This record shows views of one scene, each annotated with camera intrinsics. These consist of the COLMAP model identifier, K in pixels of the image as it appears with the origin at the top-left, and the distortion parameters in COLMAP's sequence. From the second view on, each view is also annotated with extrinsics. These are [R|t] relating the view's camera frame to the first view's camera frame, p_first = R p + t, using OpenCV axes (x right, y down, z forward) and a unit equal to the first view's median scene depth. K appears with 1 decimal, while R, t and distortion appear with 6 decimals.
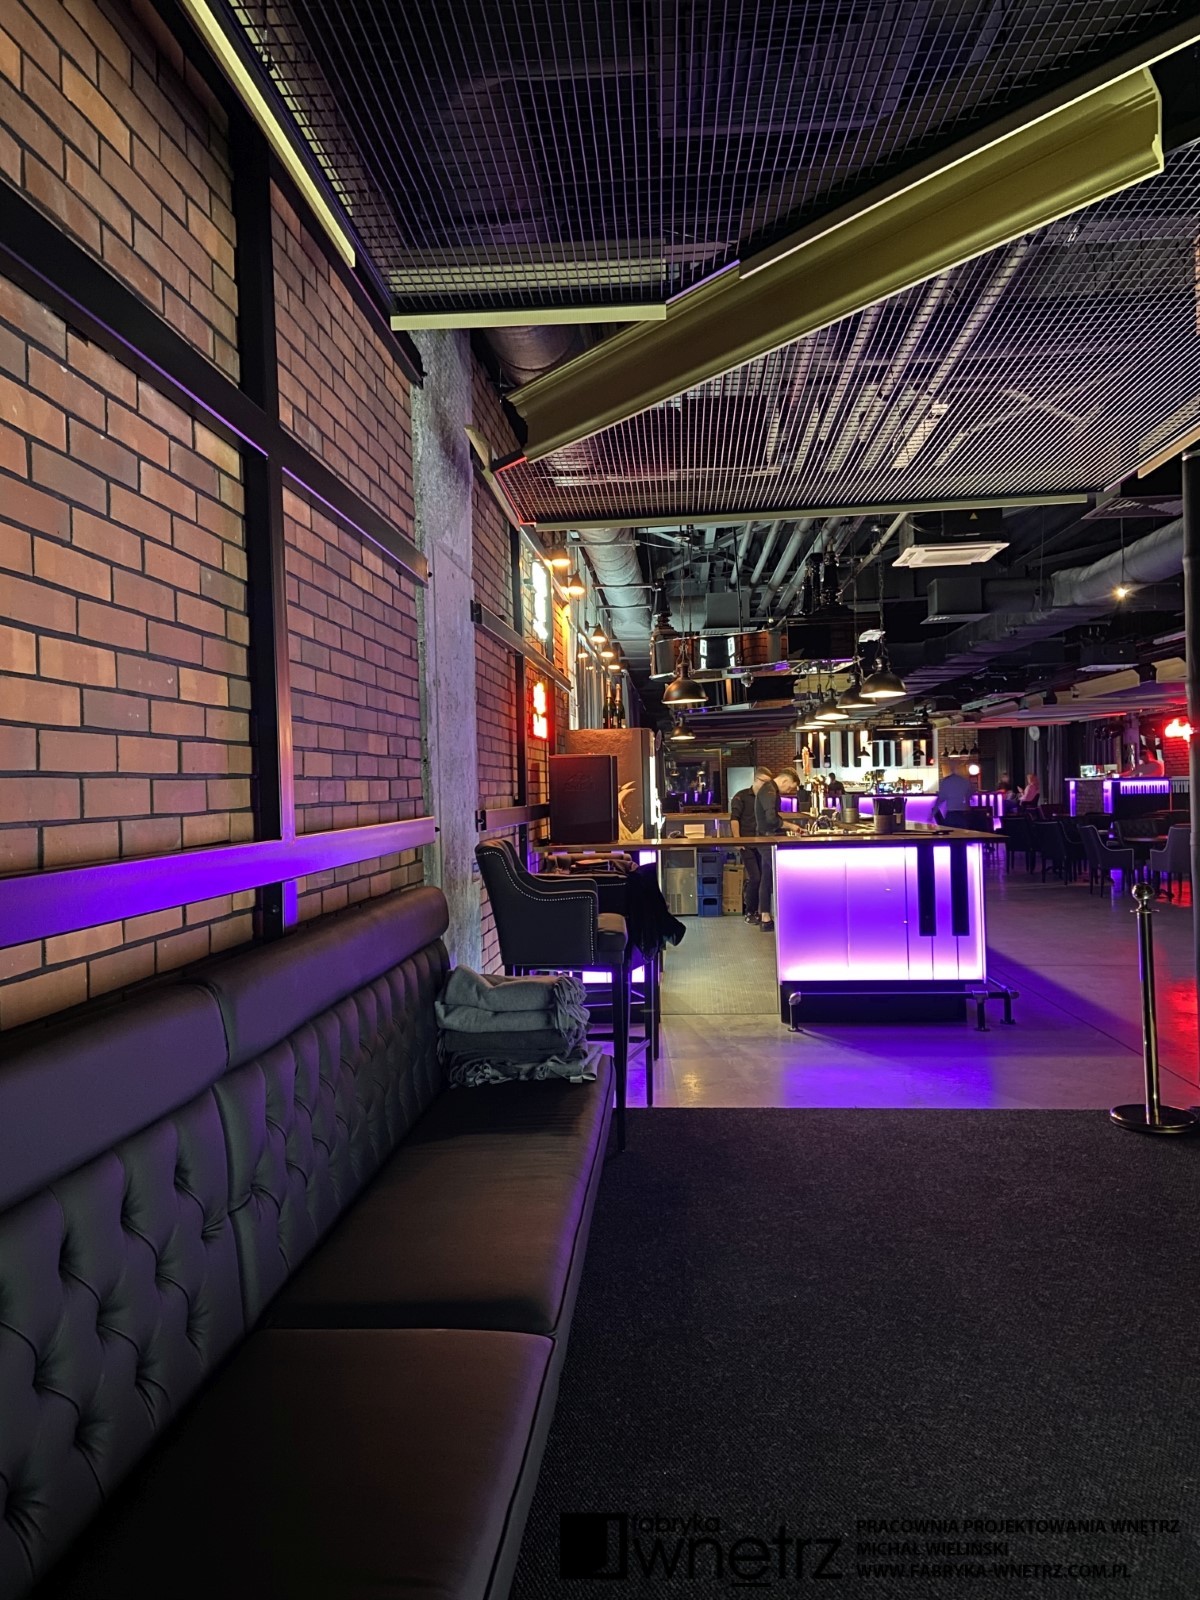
lens RADIAL K [[1199.0, 0, 604.9], [0, 1199.0, 783.8], [0, 0, 1]] dist [0.127088, -0.161851]
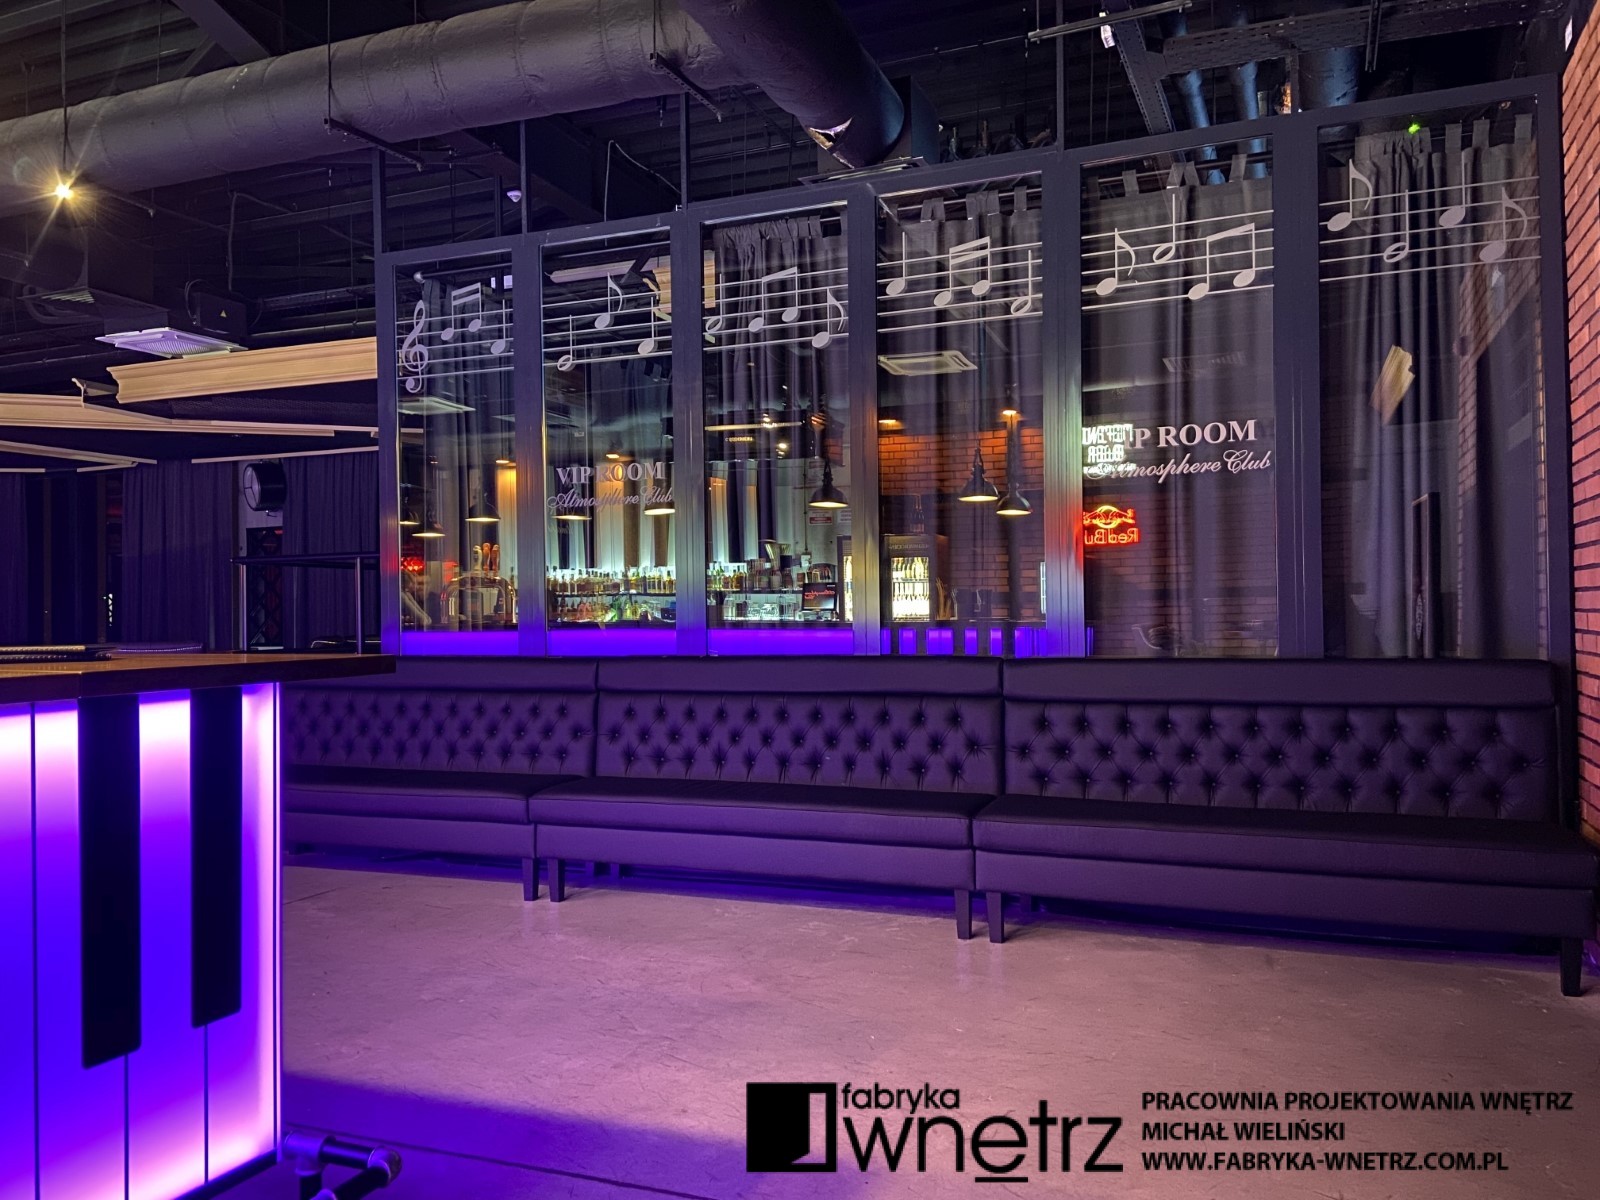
lens RADIAL K [[1199.0, 0, 809.0], [0, 1199.0, 596.6], [0, 0, 1]] dist [0.127088, -0.161851]
pose [[0.311429, 0.029711, 0.949805, 0.018475], [0.004693, 0.999451, -0.032802, 0.011193], [-0.950258, 0.014673, 0.311118, 0.226279]]
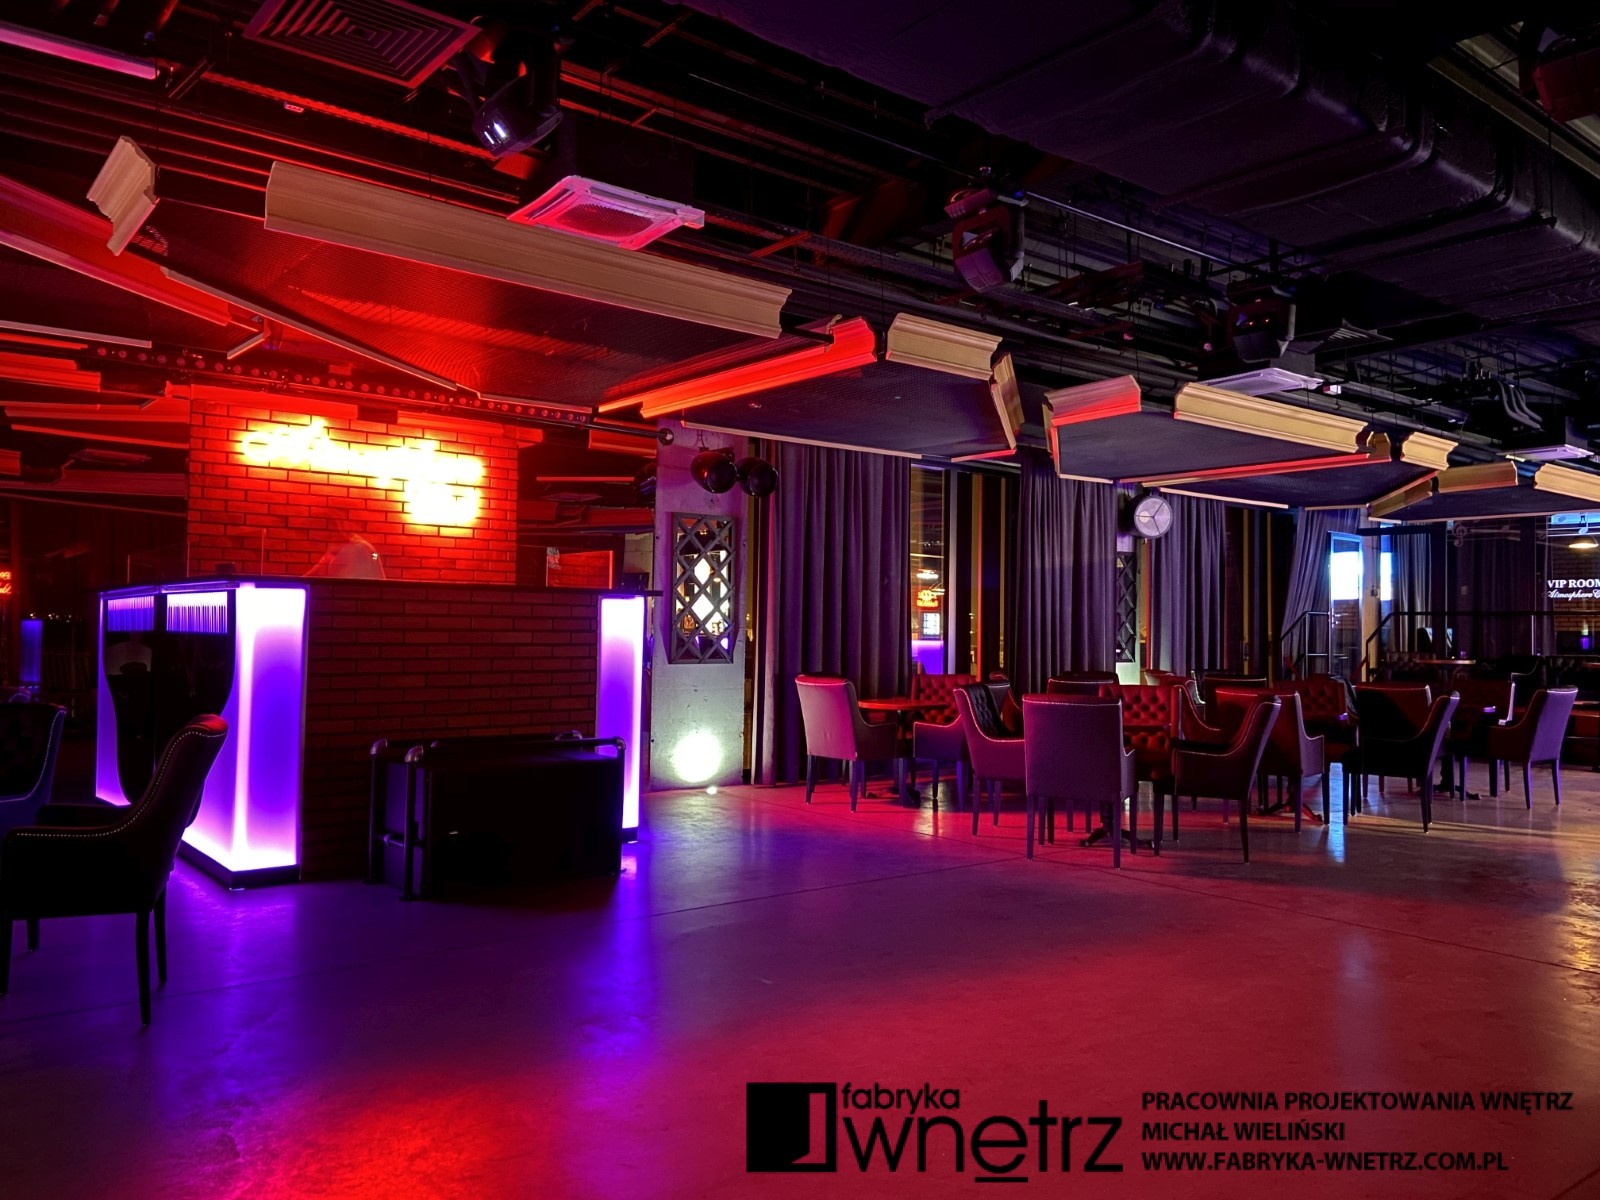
lens RADIAL K [[1199.0, 0, 809.0], [0, 1199.0, 596.6], [0, 0, 1]] dist [0.127088, -0.161851]
pose [[-0.682524, 0.035013, 0.730024, 0.104923], [0.000912, 0.998892, -0.047056, 0.009613], [-0.730862, -0.031451, -0.681800, 0.904882]]
